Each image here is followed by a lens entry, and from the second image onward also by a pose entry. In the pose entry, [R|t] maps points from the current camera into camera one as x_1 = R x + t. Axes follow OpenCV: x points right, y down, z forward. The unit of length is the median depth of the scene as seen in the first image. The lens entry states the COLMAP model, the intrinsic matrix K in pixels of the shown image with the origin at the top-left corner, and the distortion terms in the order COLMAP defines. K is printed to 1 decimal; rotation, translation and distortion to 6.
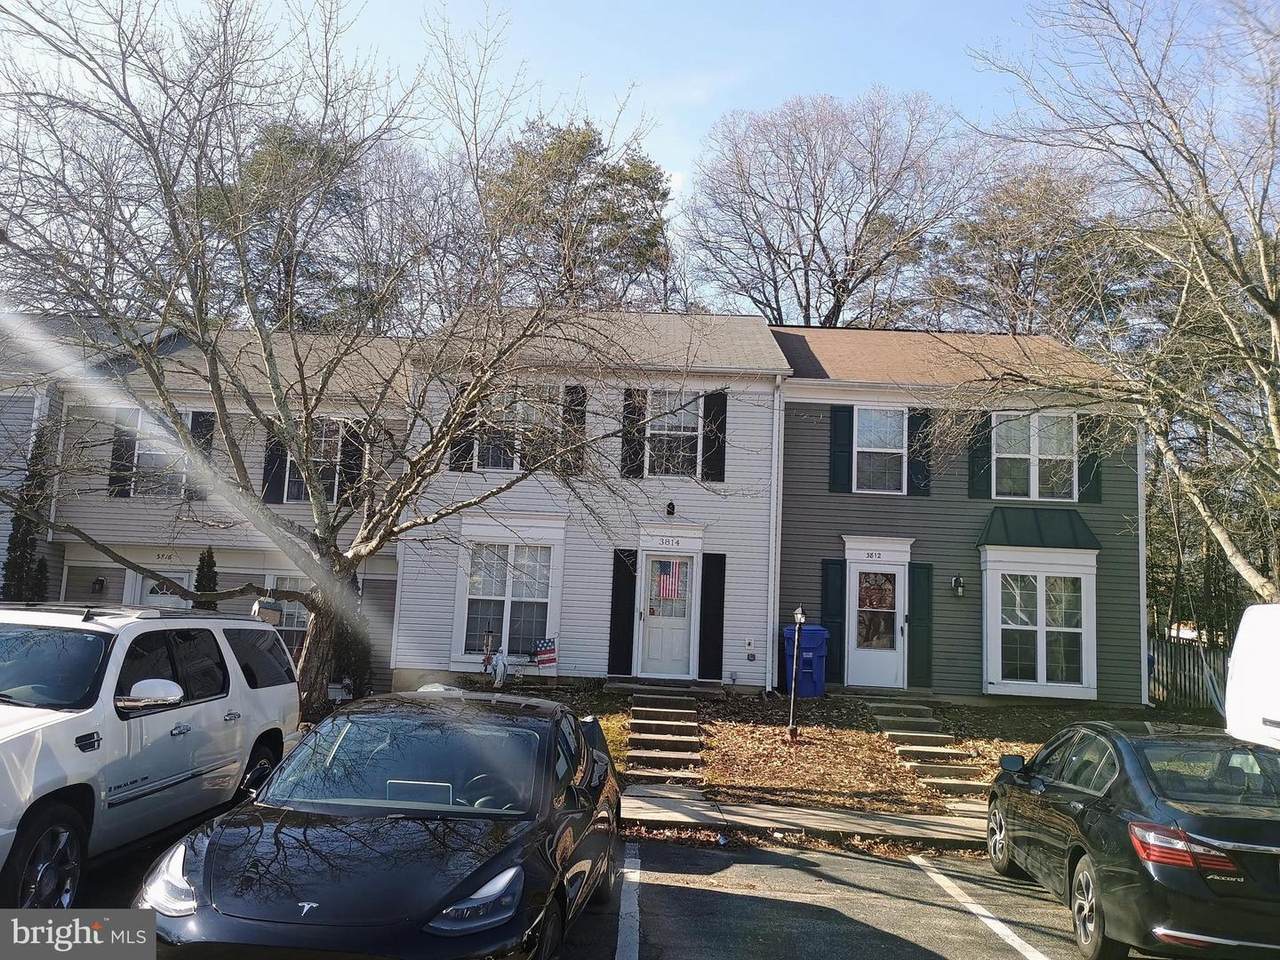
lens RADIAL K [[1020.4, 0, 636.0], [0, 1020.4, 470.7], [0, 0, 1]] dist [-0.000204, -0.002161]
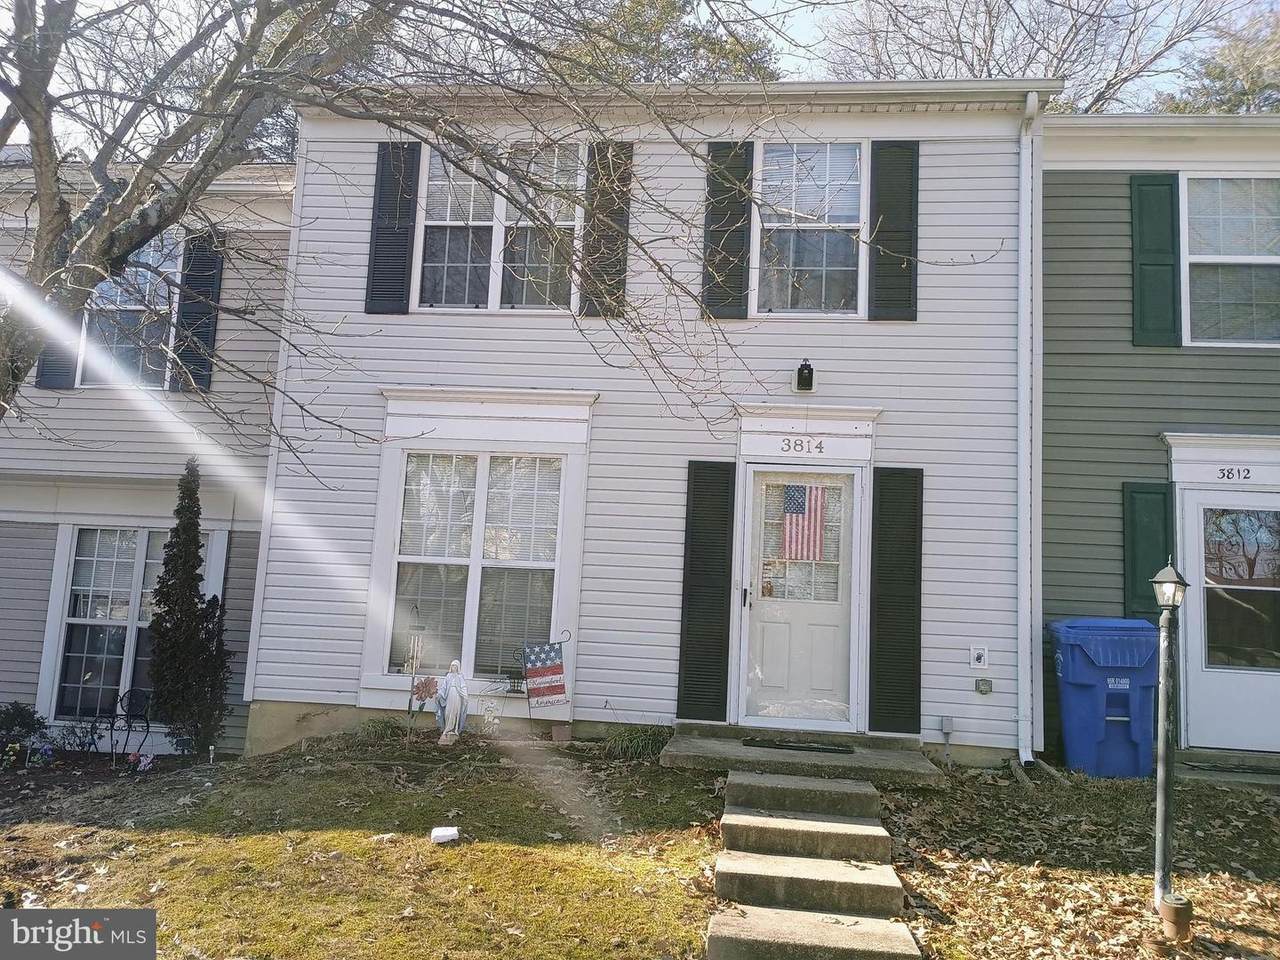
lens RADIAL K [[1020.4, 0, 637.9], [0, 1020.4, 488.5], [0, 0, 1]] dist [-0.000204, -0.002161]
pose [[0.994782, -0.008467, -0.101674, 0.003823], [0.009905, 0.999858, 0.013644, 0.082960], [0.101544, -0.014580, 0.994724, 0.511133]]
